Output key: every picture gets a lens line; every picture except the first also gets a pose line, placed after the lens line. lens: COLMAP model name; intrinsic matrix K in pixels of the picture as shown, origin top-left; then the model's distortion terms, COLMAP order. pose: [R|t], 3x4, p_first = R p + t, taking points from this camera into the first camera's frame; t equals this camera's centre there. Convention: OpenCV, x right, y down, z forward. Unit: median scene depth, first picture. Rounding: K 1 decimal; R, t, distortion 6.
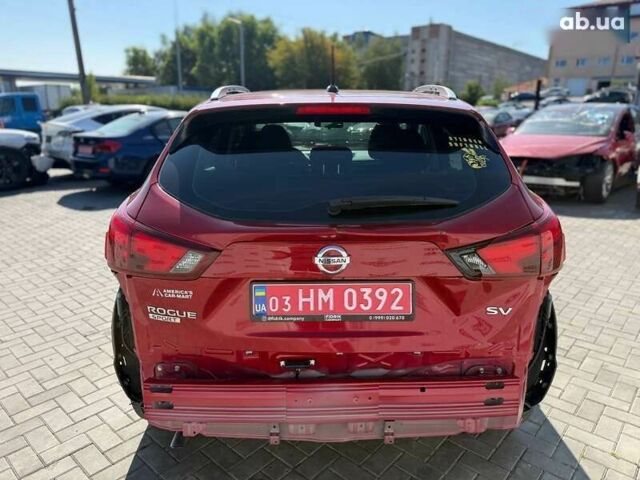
lens RADIAL K [[452.1, 0, 322.9], [0, 452.1, 242.0], [0, 0, 1]] dist [-0.008055, -0.005552]
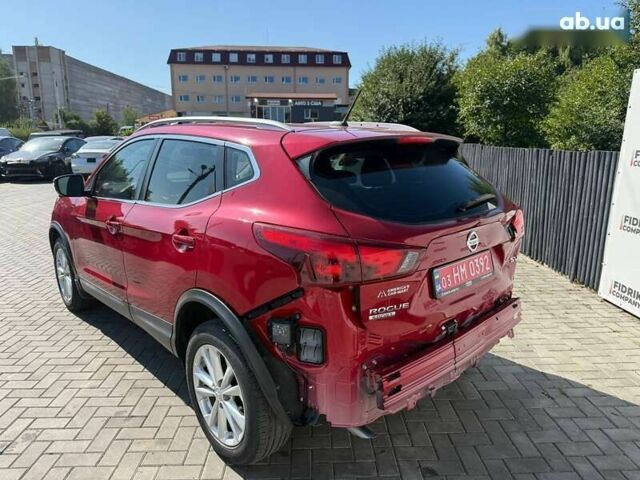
lens RADIAL K [[452.1, 0, 322.9], [0, 452.1, 242.0], [0, 0, 1]] dist [-0.008055, -0.005552]
pose [[0.728615, -0.143855, 0.669646, -1.229071], [0.185002, 0.982689, 0.009811, -0.061510], [-0.659466, 0.116738, 0.742615, 0.207282]]
